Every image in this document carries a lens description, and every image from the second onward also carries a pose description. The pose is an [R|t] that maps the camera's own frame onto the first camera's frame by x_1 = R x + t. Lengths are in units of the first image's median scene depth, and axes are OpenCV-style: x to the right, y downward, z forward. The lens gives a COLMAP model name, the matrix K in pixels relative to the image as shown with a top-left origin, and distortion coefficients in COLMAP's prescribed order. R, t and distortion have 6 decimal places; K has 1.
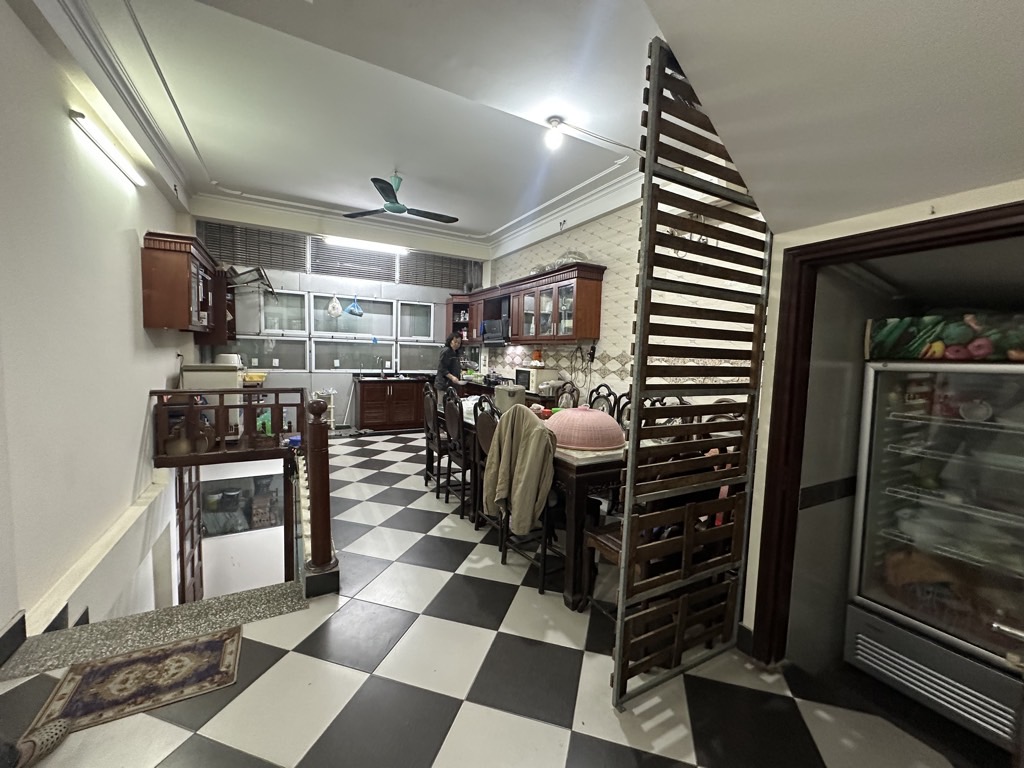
lens RADIAL K [[409.4, 0, 508.0], [0, 409.4, 377.8], [0, 0, 1]] dist [-0.000297, 0.000578]
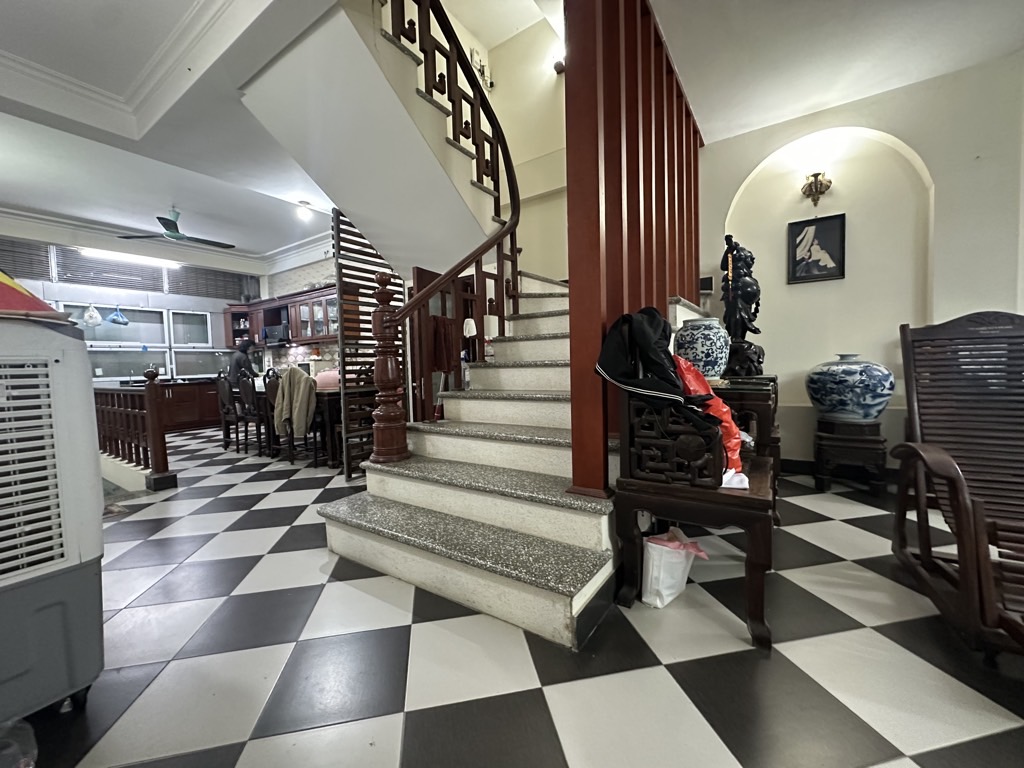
lens RADIAL K [[409.4, 0, 511.8], [0, 409.4, 381.3], [0, 0, 1]] dist [-0.000297, 0.000578]
pose [[0.885179, -0.079763, 0.458363, 0.017741], [0.087039, 0.996191, 0.005268, 0.073257], [-0.457037, 0.035232, 0.888749, -0.372295]]
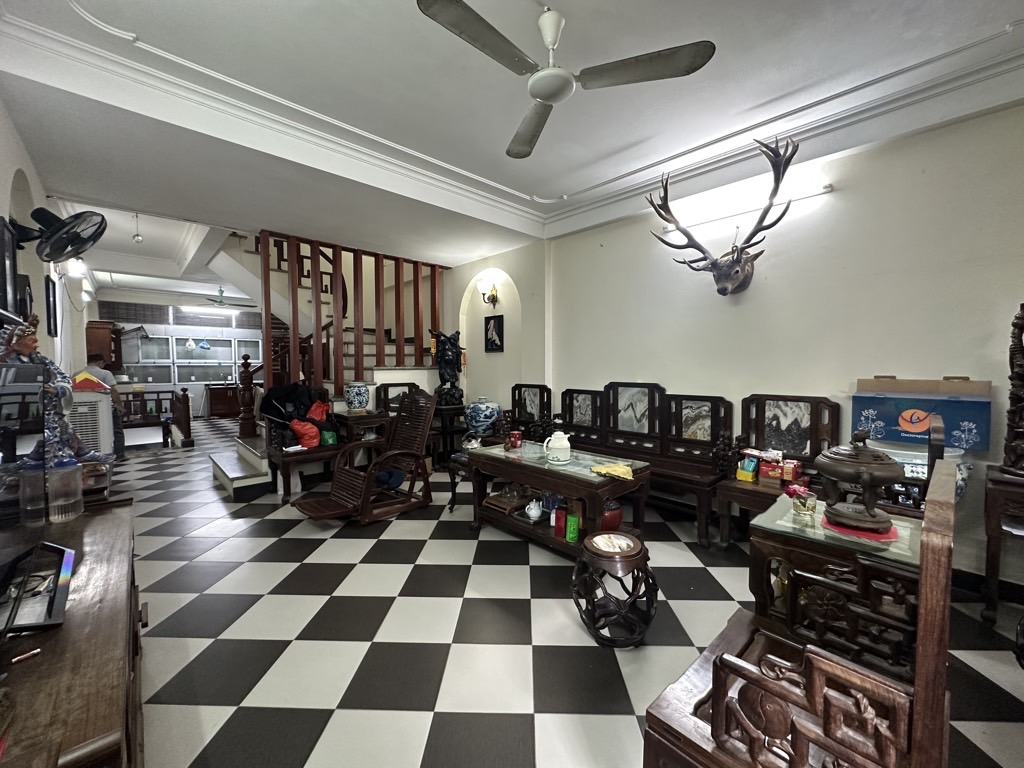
lens RADIAL K [[409.4, 0, 509.3], [0, 409.4, 379.9], [0, 0, 1]] dist [-0.000297, 0.000578]
pose [[0.966018, -0.043255, 0.254829, 0.404243], [0.048562, 0.998714, -0.014567, 0.058085], [-0.253871, 0.026447, 0.966876, -0.947128]]
